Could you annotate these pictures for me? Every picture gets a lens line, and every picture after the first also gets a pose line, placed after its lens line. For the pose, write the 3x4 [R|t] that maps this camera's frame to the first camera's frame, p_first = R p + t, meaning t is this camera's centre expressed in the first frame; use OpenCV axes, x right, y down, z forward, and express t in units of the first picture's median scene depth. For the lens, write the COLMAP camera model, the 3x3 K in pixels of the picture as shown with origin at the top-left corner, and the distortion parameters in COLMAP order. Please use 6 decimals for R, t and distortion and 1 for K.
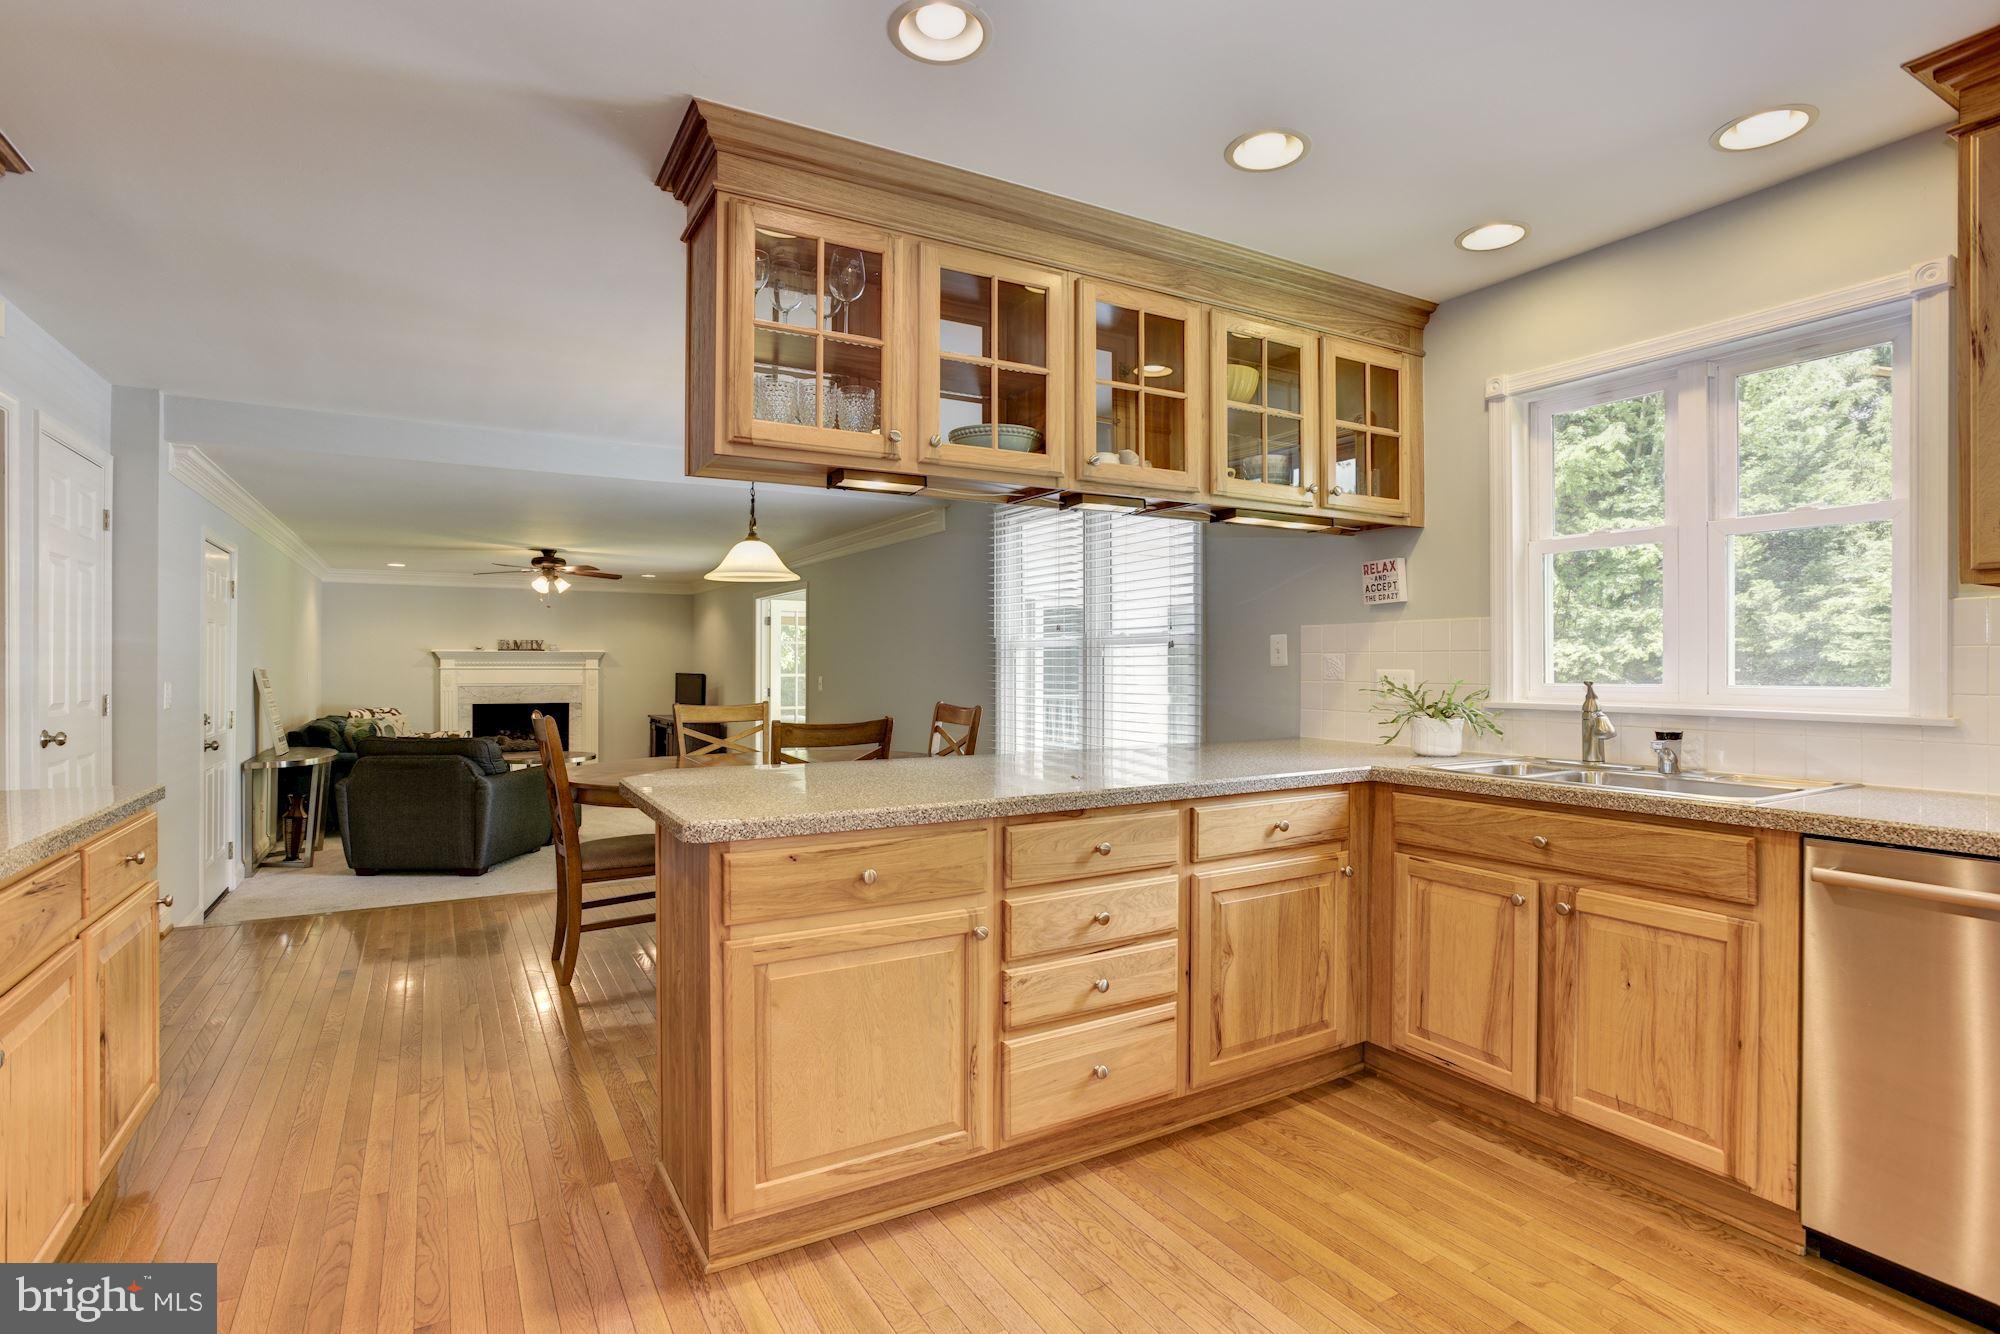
lens RADIAL K [[978.2, 0, 999.8], [0, 978.2, 661.7], [0, 0, 1]] dist [-0.043559, 0.008056]
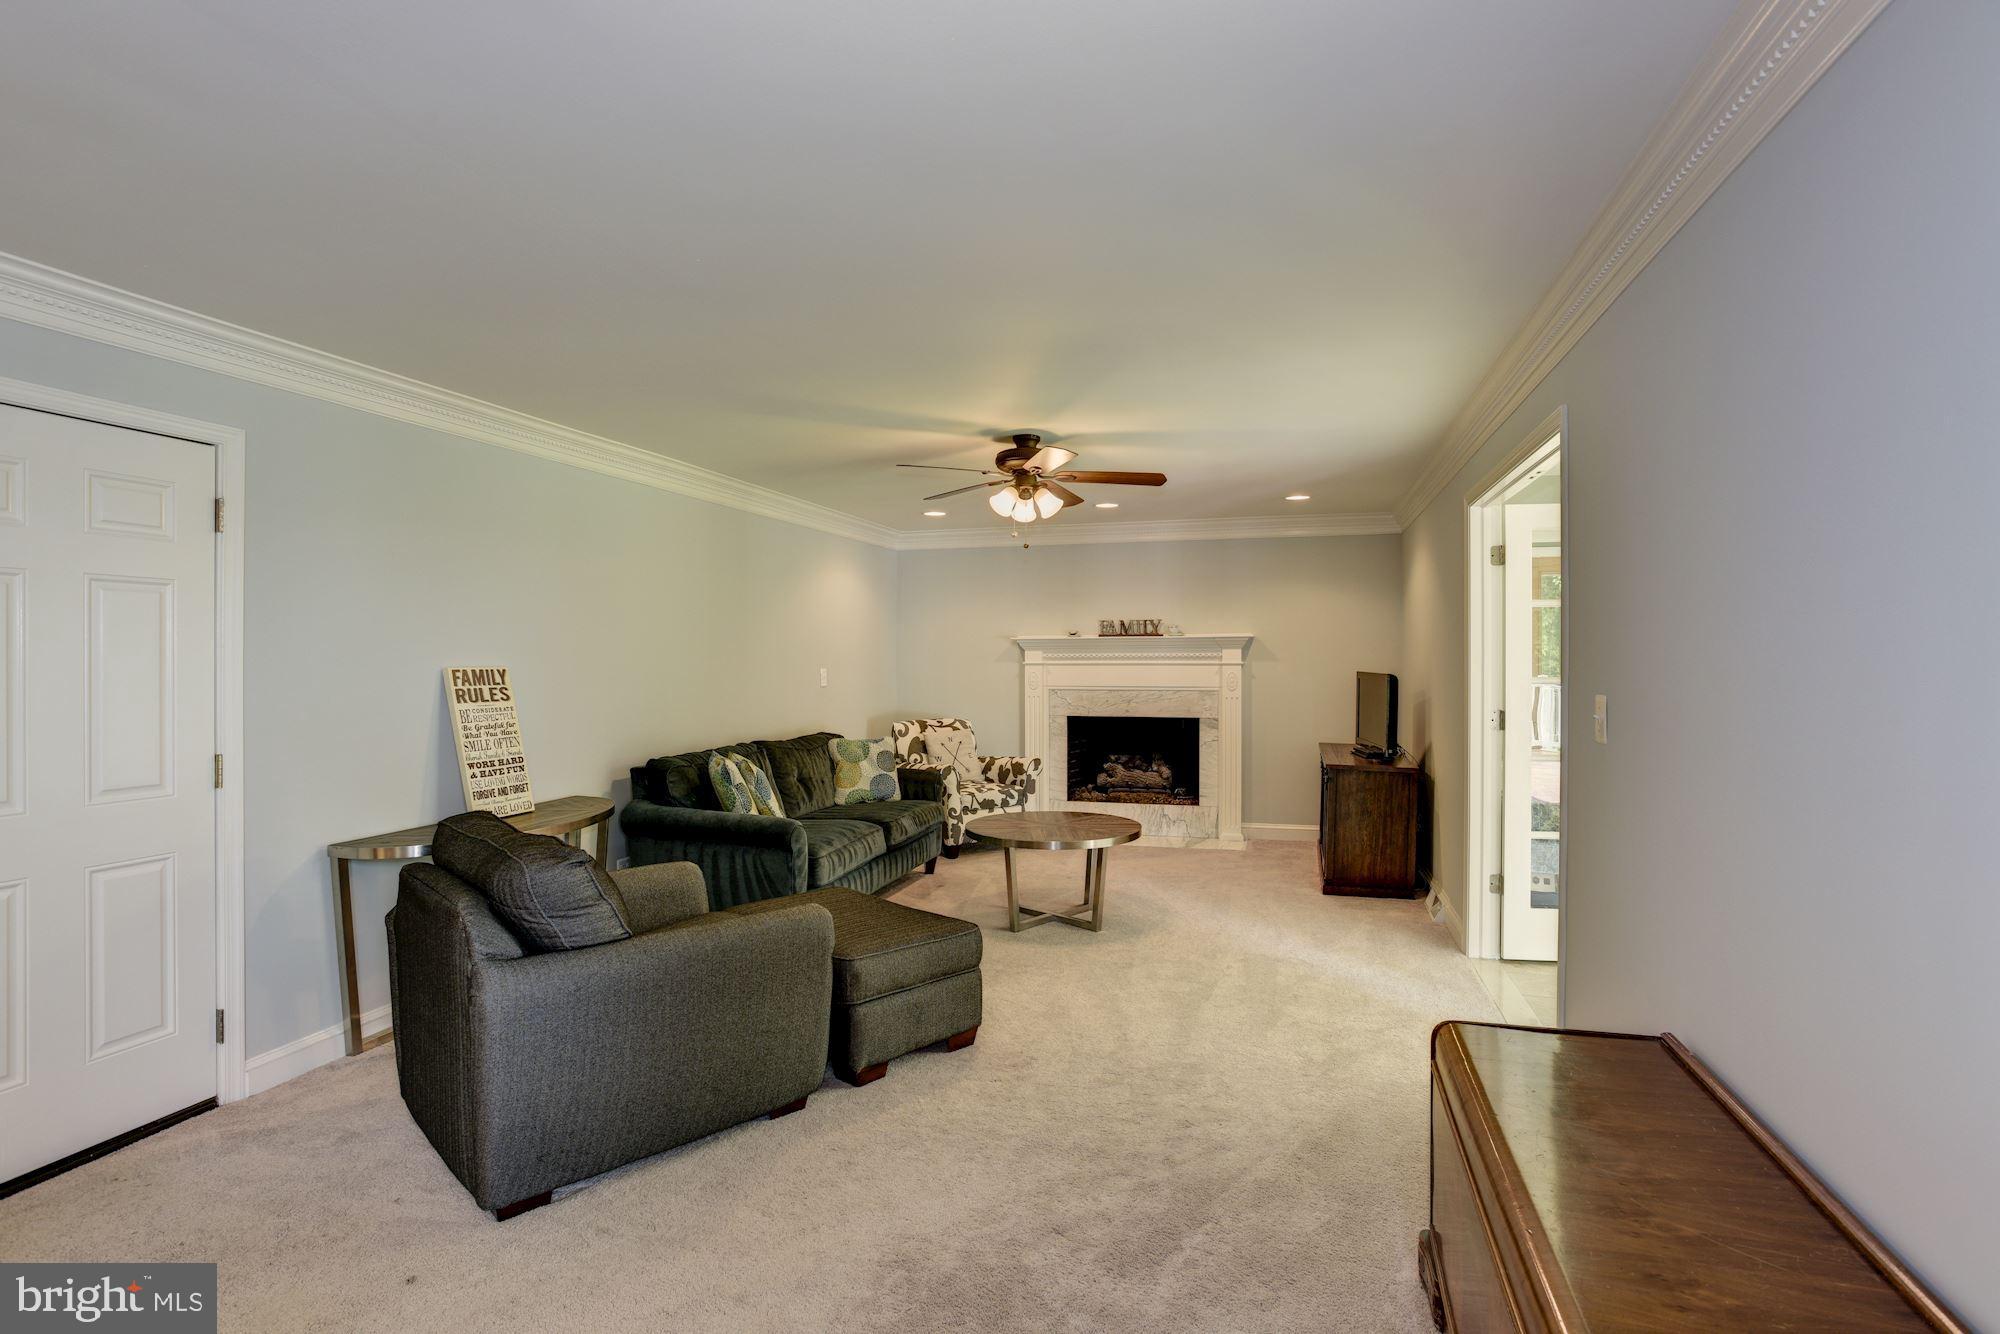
lens RADIAL K [[1078.4, 0, 1006.6], [0, 1078.4, 663.6], [0, 0, 1]] dist [0.000437, 0.000060]
pose [[0.718390, -0.002361, -0.695637, -0.049396], [0.006079, 0.999977, 0.002884, 0.004602], [0.695614, -0.006301, 0.718388, 0.432133]]
